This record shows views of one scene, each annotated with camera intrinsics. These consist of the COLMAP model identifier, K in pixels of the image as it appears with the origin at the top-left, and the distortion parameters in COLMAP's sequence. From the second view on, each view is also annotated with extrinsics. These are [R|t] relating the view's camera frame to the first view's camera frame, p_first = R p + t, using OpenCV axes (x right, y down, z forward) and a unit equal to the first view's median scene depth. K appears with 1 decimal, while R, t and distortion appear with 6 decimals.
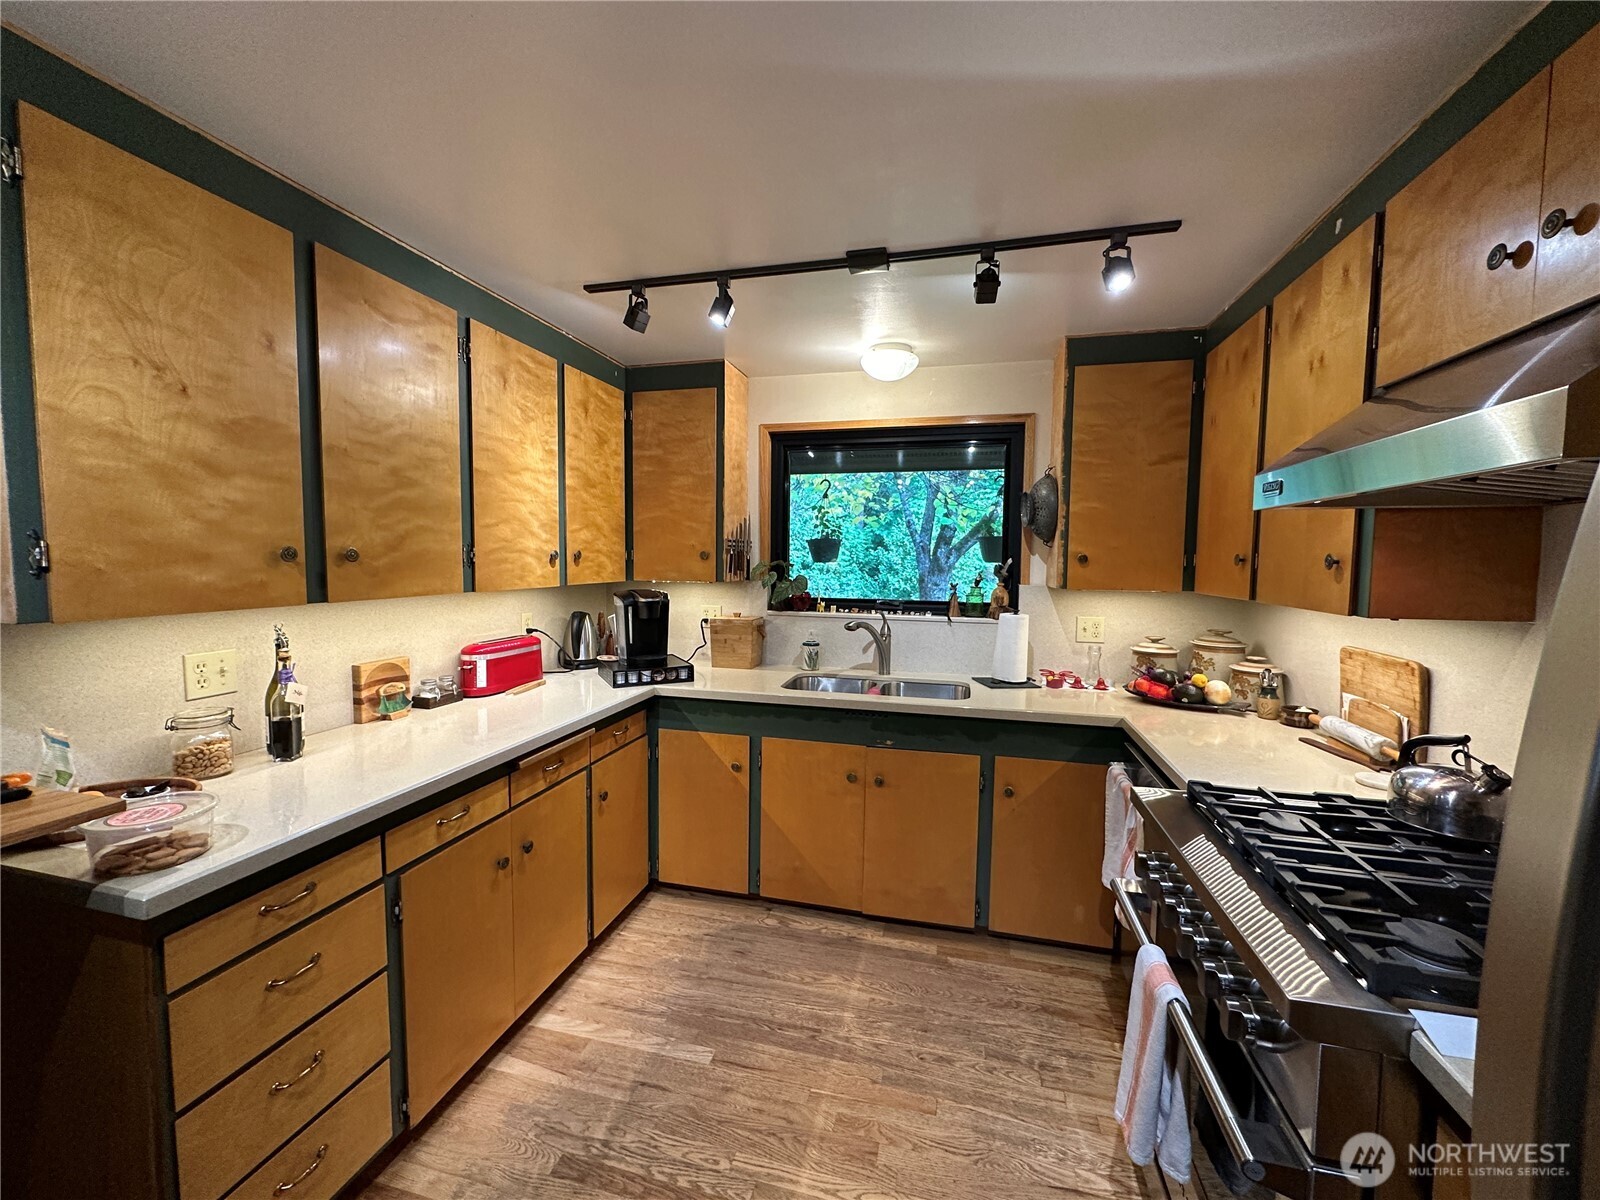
lens RADIAL K [[635.9, 0, 799.2], [0, 635.9, 598.7], [0, 0, 1]] dist [-0.004152, 0.000607]
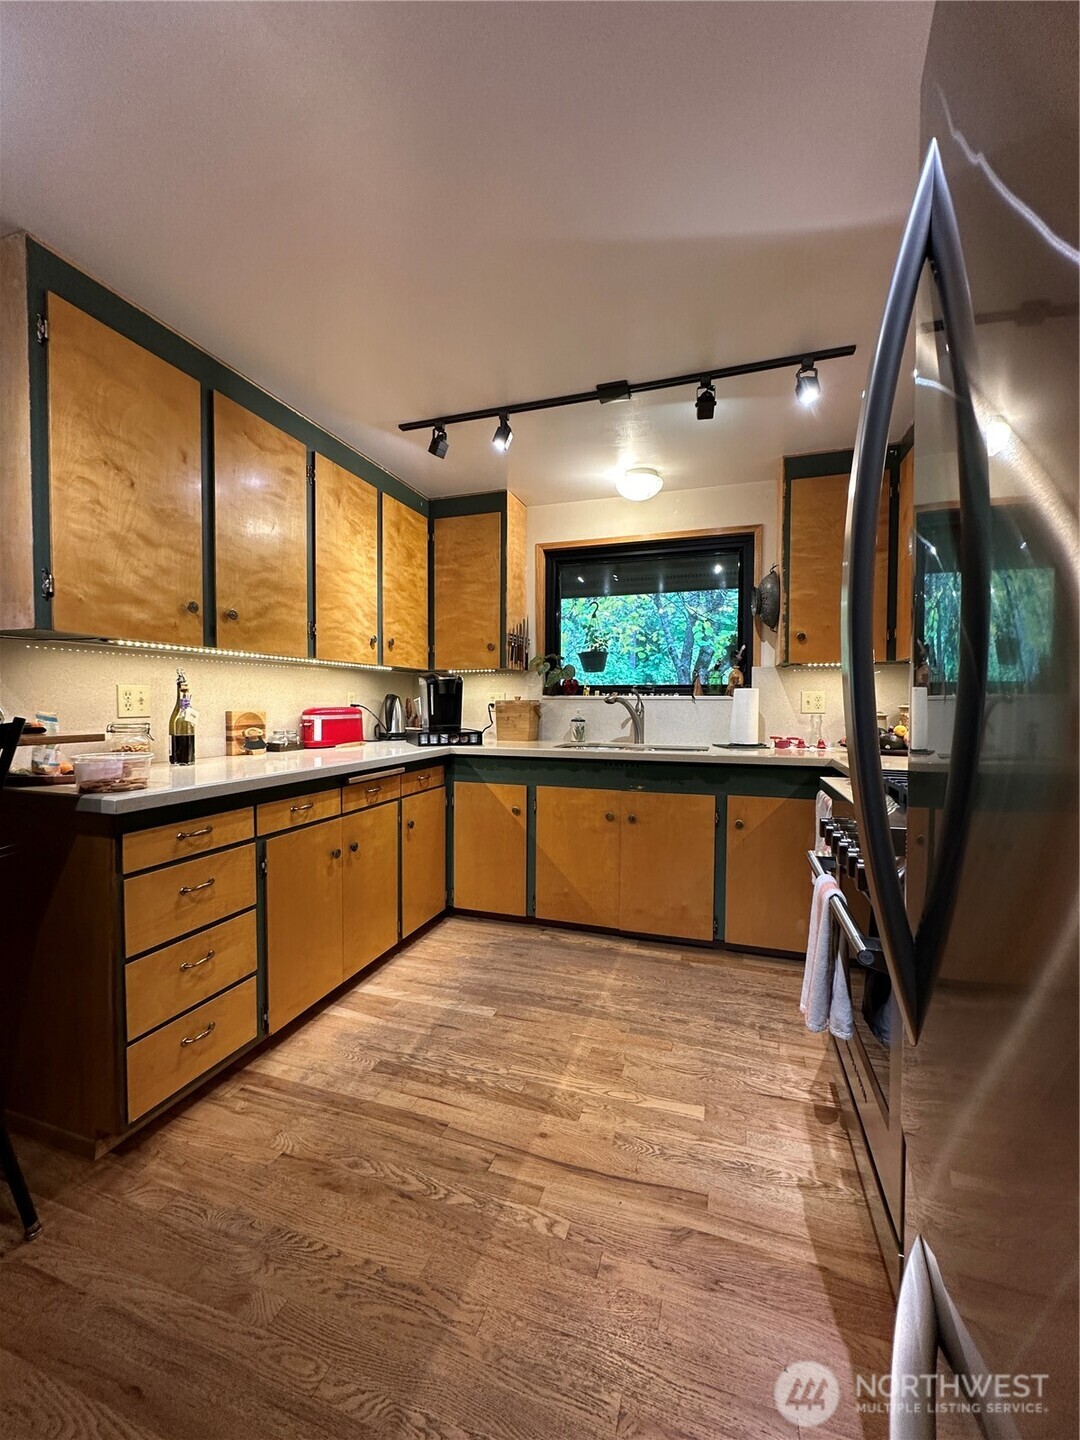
lens RADIAL K [[572.3, 0, 538.8], [0, 572.3, 718.6], [0, 0, 1]] dist [-0.004152, 0.000607]
pose [[0.997423, -0.005532, -0.071535, 0.032488], [0.002732, 0.999228, -0.039185, 0.166620], [0.071696, 0.038888, 0.996668, -0.139851]]
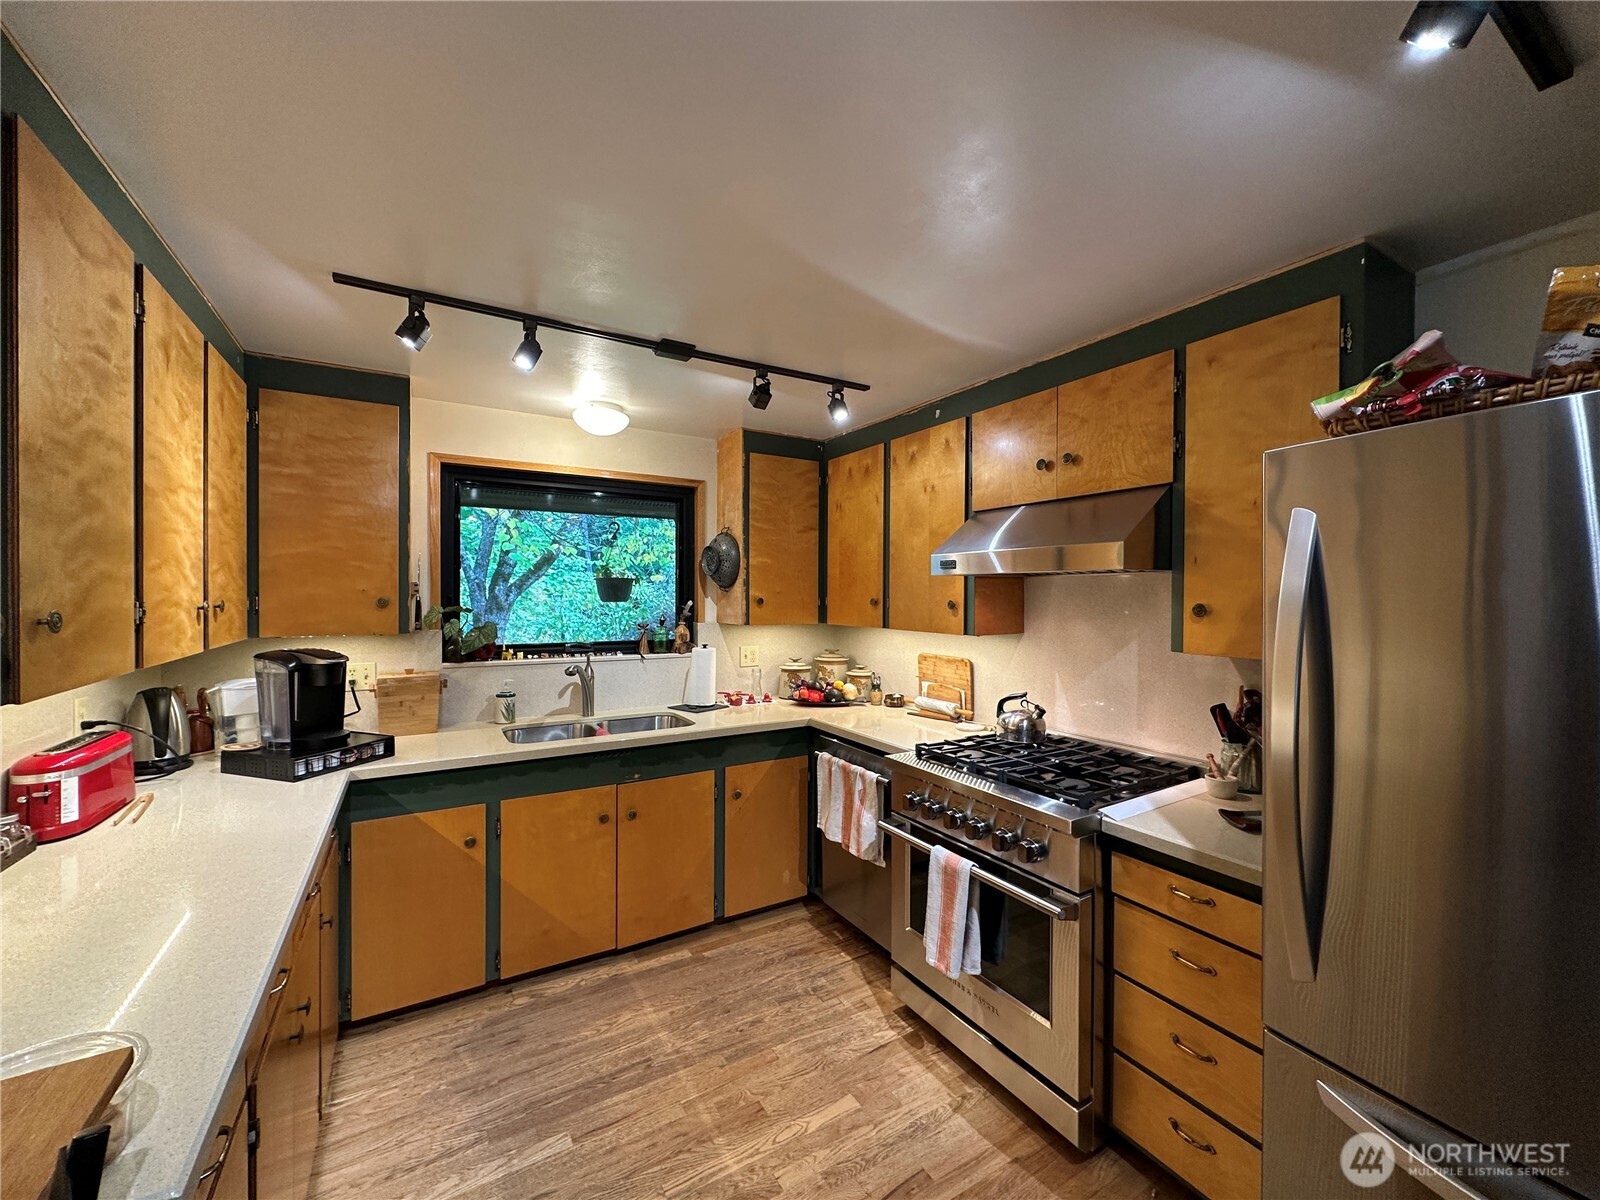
lens RADIAL K [[635.9, 0, 800.5], [0, 635.9, 598.4], [0, 0, 1]] dist [-0.004152, 0.000607]
pose [[0.703222, -0.012650, 0.710857, -0.512275], [0.049207, 0.998310, -0.030913, -0.030555], [-0.709265, 0.056718, 0.702656, 0.045978]]
